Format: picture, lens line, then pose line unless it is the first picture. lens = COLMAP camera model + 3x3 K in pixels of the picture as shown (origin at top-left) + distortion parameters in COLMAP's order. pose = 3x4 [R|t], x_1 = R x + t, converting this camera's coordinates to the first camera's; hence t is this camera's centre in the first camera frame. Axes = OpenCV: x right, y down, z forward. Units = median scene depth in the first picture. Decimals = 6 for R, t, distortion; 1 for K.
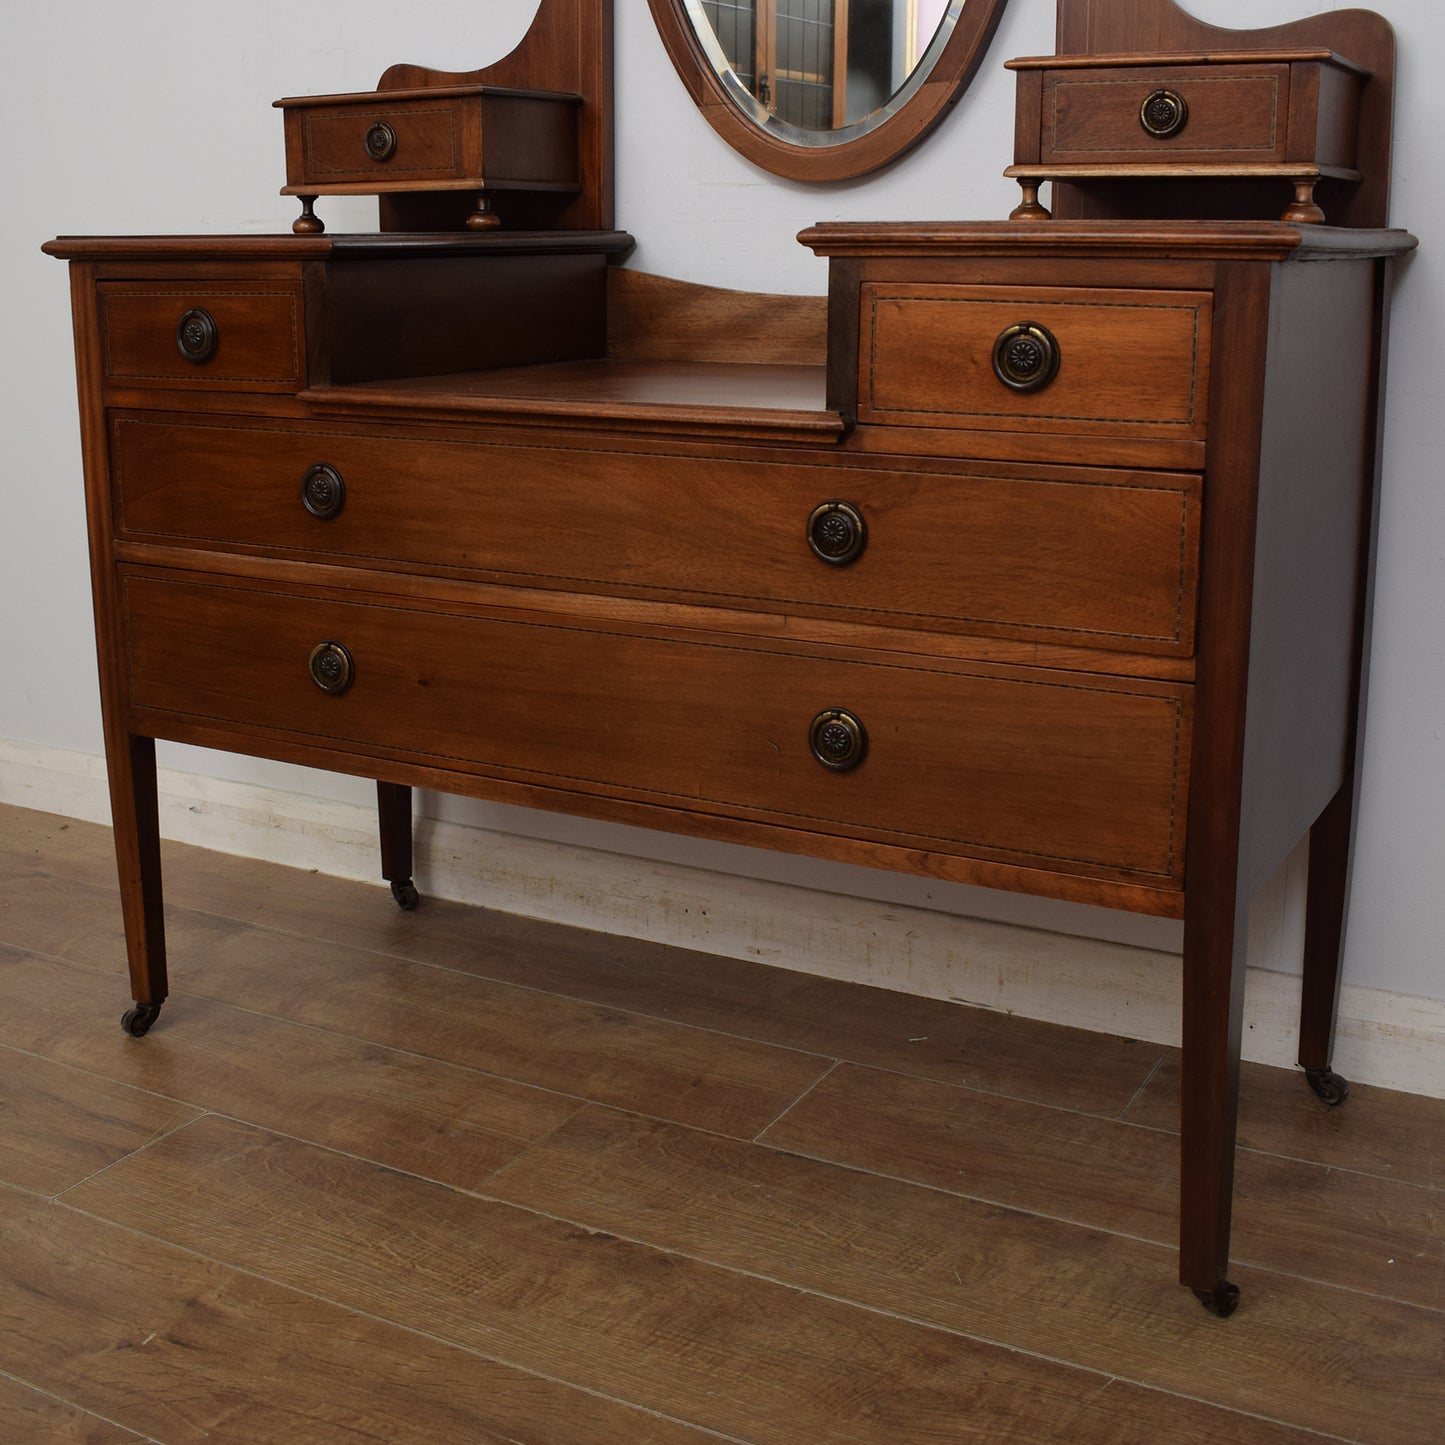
lens RADIAL K [[1872.0, 0, 684.5], [0, 1872.0, 636.5], [0, 0, 1]] dist [-0.094386, 0.000000]
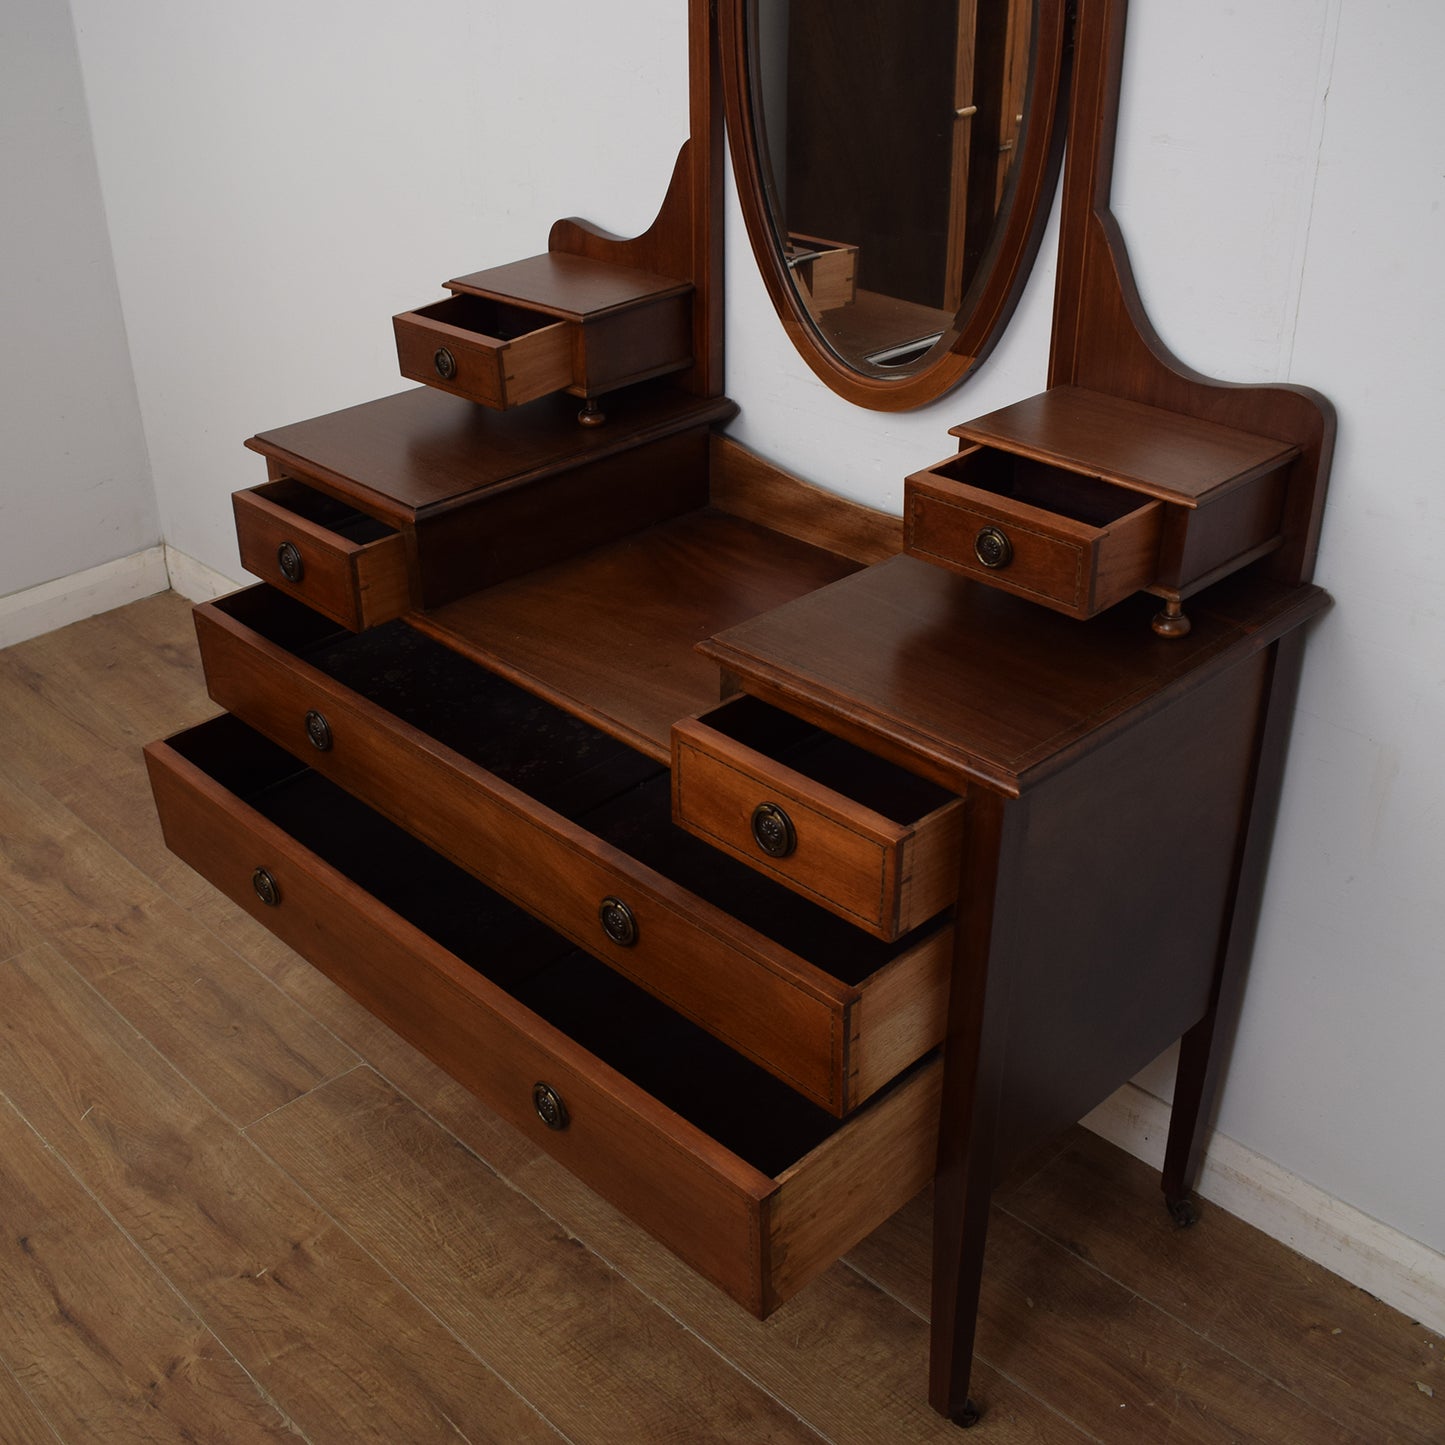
lens RADIAL K [[1697.9, 0, 626.1], [0, 1697.9, 719.5], [0, 0, 1]] dist [-0.092336, 0.000000]
pose [[0.949386, 0.131704, -0.285167, 0.288386], [-0.039963, 0.951120, 0.306226, -0.427465], [0.311560, -0.279331, 0.908243, -0.050724]]
